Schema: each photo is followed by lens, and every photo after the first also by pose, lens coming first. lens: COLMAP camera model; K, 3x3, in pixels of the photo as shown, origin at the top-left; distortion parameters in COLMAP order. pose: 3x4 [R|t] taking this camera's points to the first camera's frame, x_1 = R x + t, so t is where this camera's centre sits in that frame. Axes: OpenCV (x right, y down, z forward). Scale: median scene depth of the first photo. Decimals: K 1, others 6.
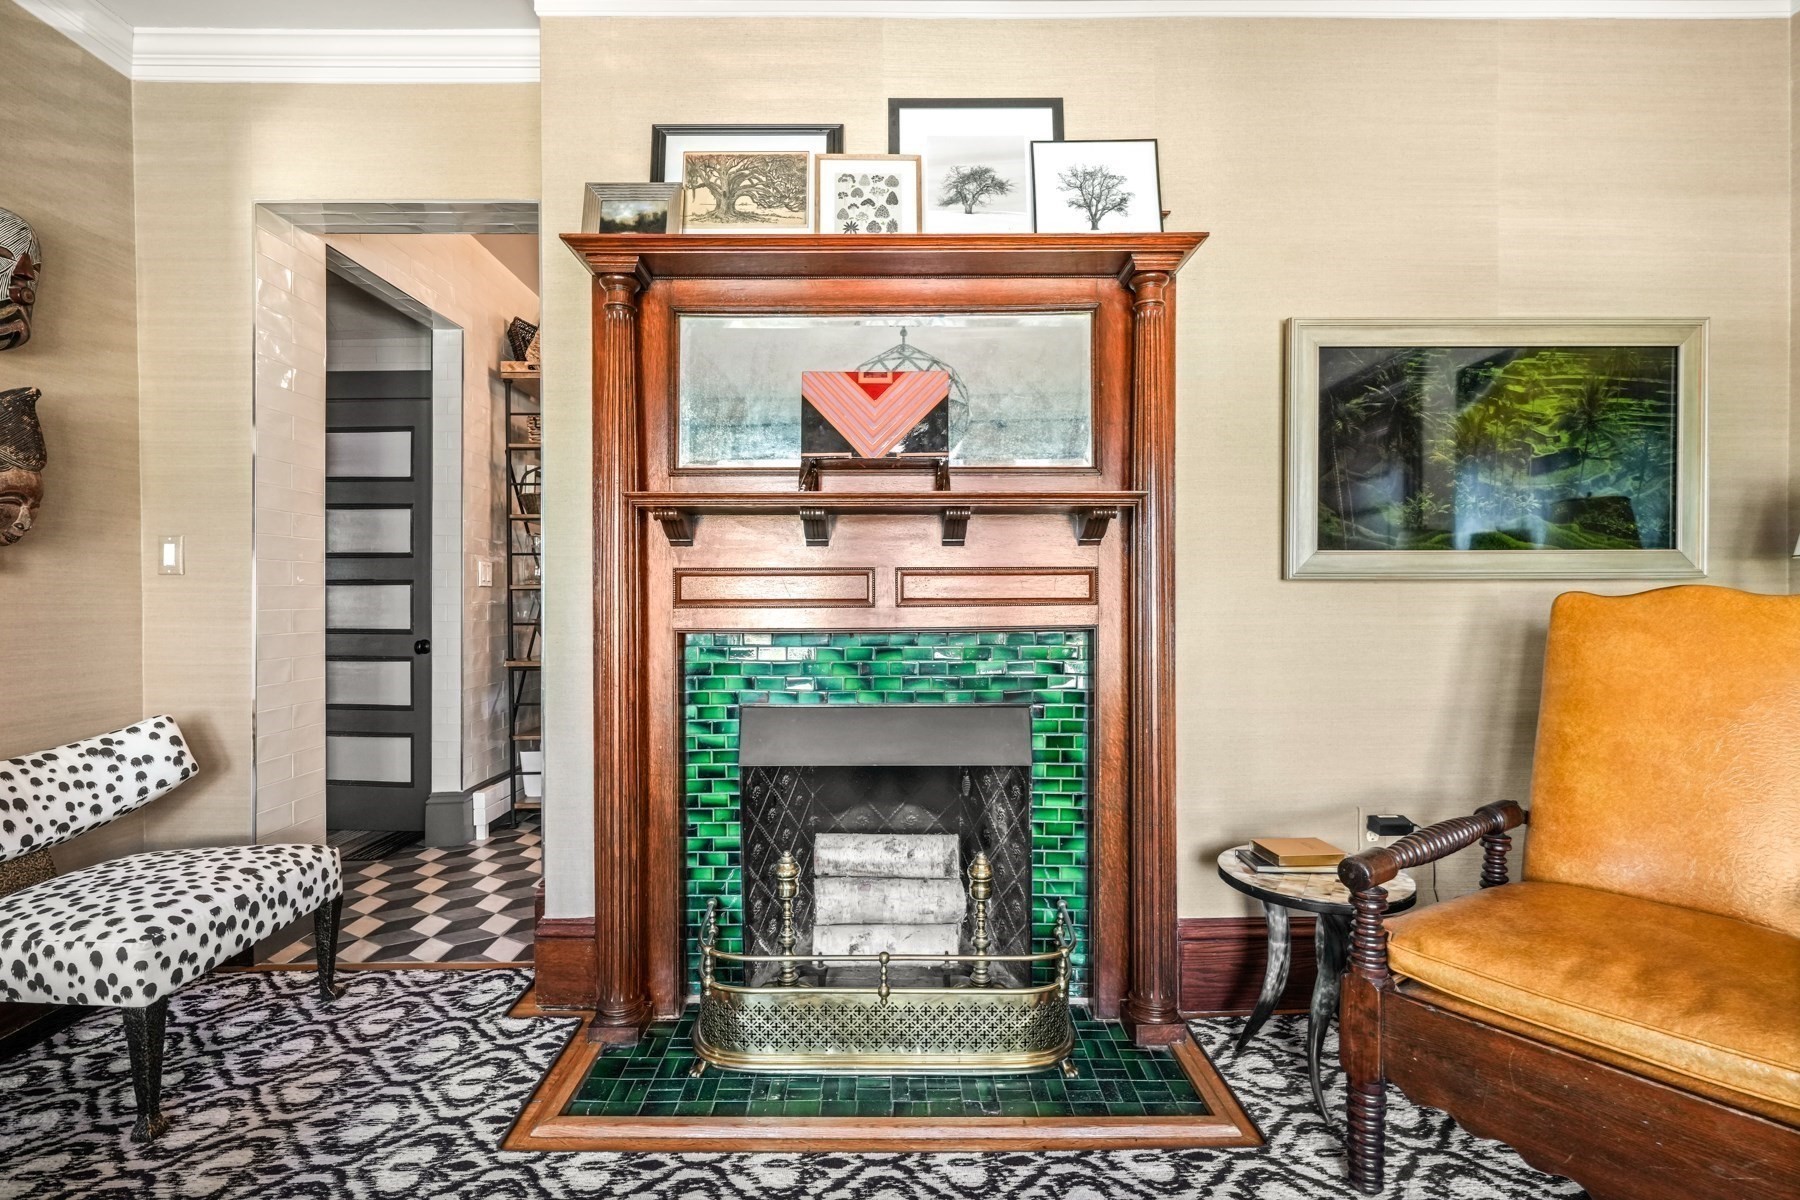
lens RADIAL K [[812.3, 0, 900.0], [0, 812.3, 600.0], [0, 0, 1]] dist [-0.000794, 0.000706]
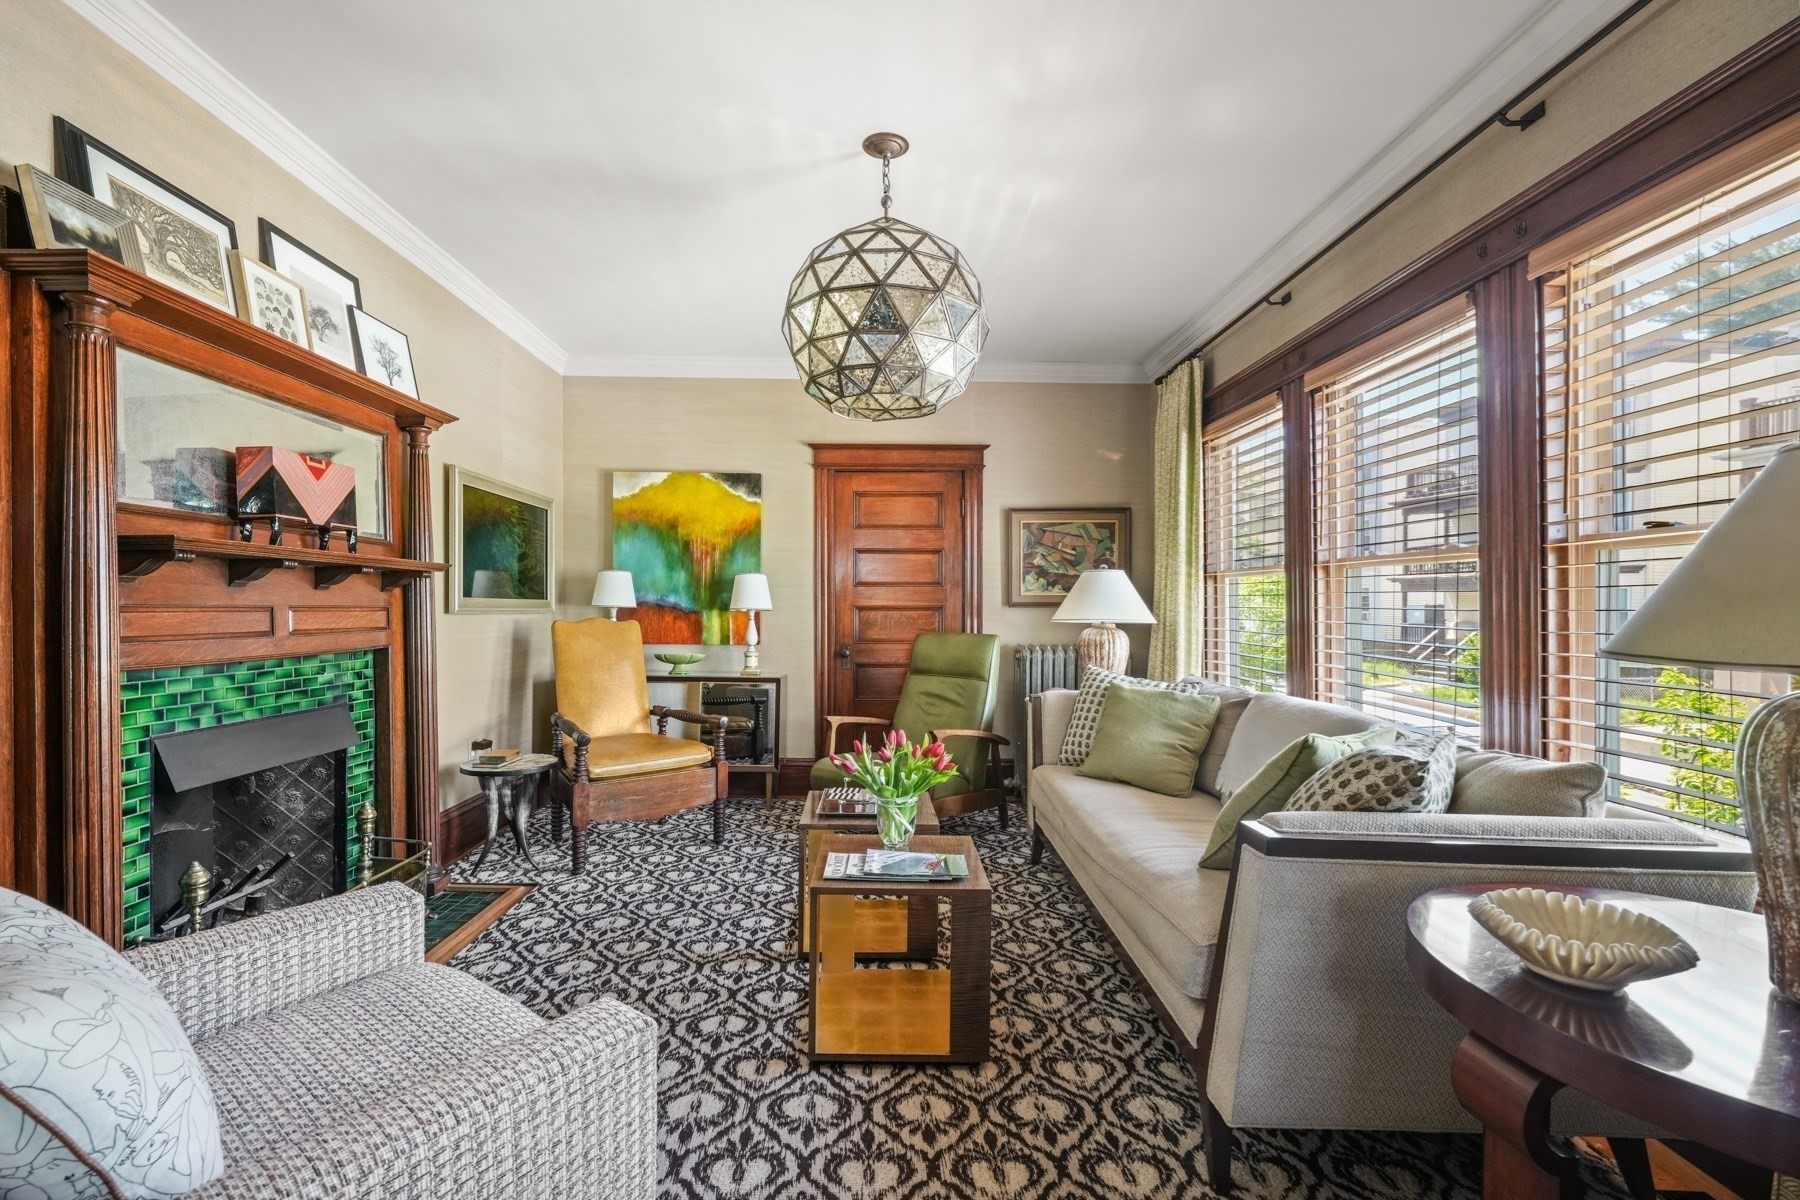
lens RADIAL K [[764.0, 0, 865.4], [0, 764.0, 611.9], [0, 0, 1]] dist [-0.000341, -0.000058]
pose [[0.016911, -0.001258, 0.999856, -1.167259], [0.004811, 0.999988, 0.001176, -0.026847], [-0.999845, 0.004790, 0.016917, 0.085043]]
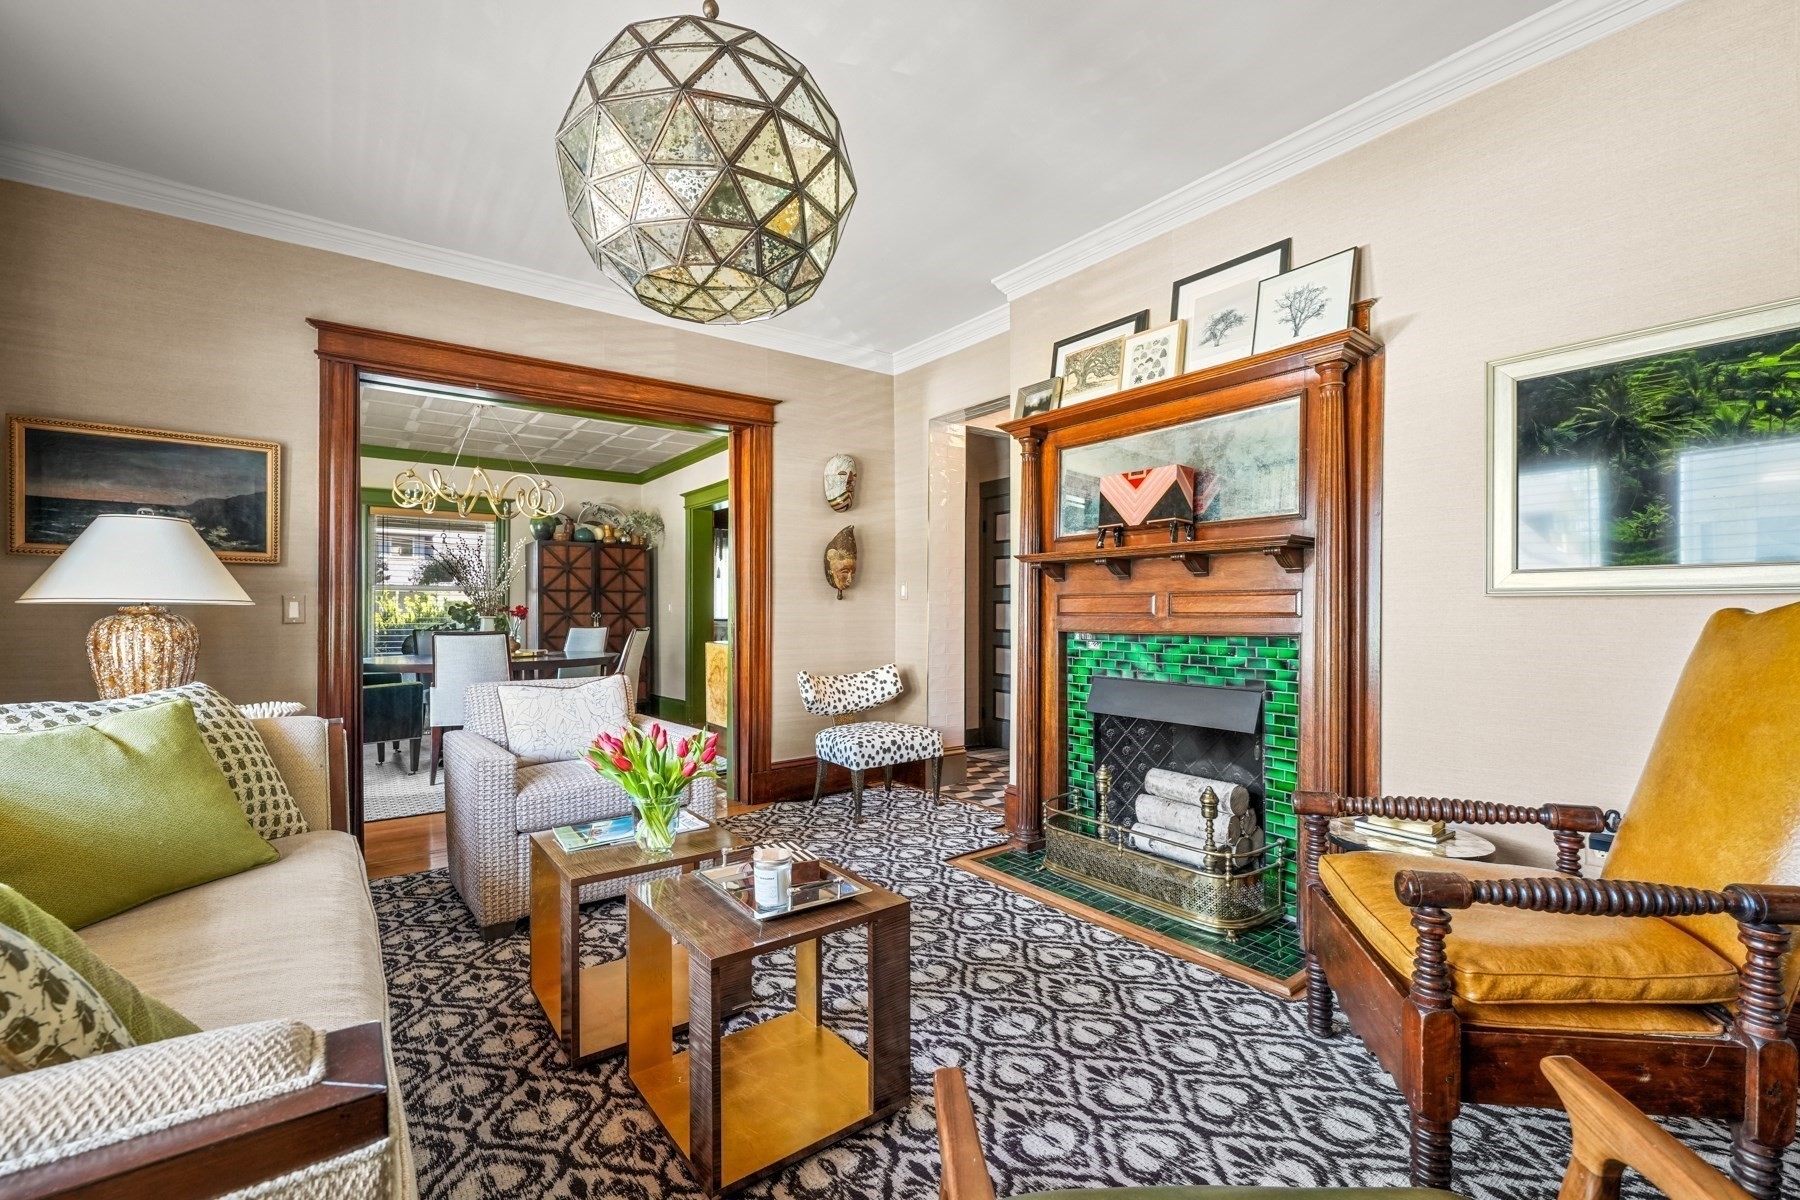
lens RADIAL K [[779.9, 0, 896.5], [0, 779.9, 604.2], [0, 0, 1]] dist [-0.002639, -0.000287]
pose [[0.595178, -0.004209, -0.803583, 0.864597], [-0.007660, 0.999911, -0.010910, 0.003040], [0.803557, 0.012649, 0.595093, -0.280612]]
